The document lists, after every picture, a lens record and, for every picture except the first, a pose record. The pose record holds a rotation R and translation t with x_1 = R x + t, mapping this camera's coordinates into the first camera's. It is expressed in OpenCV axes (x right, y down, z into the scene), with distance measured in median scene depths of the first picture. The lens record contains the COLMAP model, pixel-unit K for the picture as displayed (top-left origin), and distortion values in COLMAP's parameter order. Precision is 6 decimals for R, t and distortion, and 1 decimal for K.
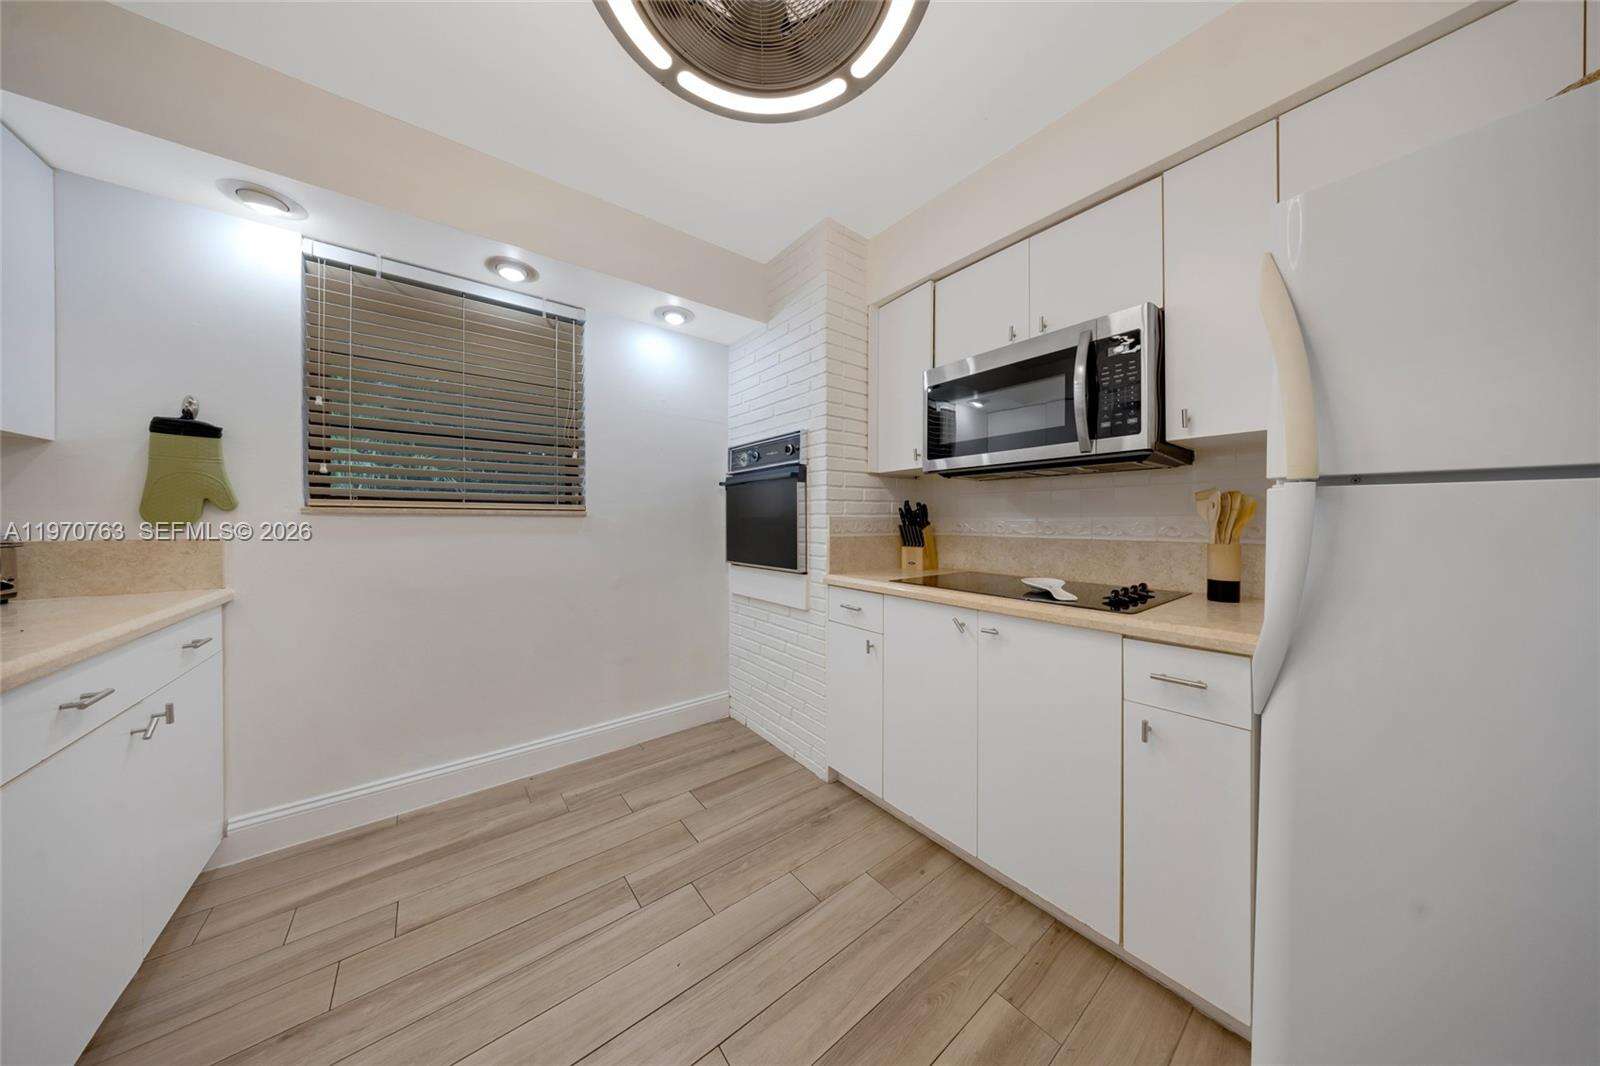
lens RADIAL K [[475.4, 0, 796.0], [0, 475.4, 519.1], [0, 0, 1]] dist [-0.002063, -0.000483]
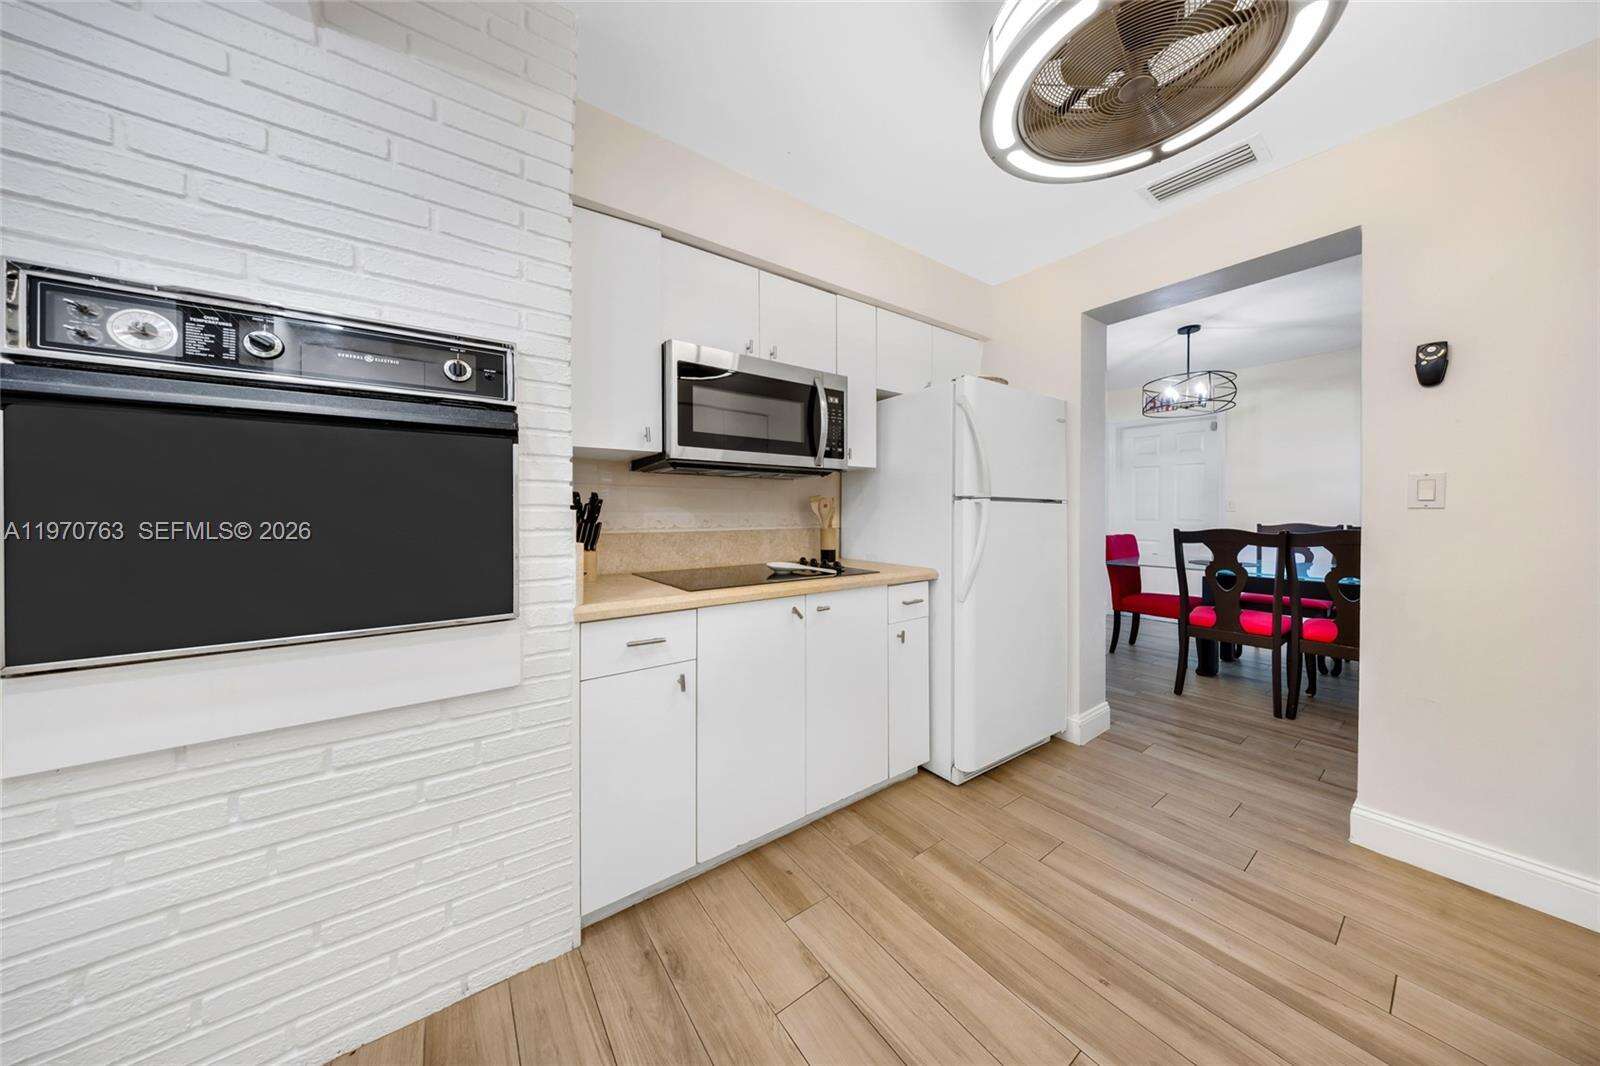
lens RADIAL K [[475.4, 0, 785.5], [0, 475.4, 513.5], [0, 0, 1]] dist [-0.002063, -0.000483]
pose [[0.054710, -0.002229, 0.998500, -0.615322], [-0.001299, 0.999997, 0.002304, -0.003941], [-0.998501, -0.001423, 0.054707, 0.819686]]
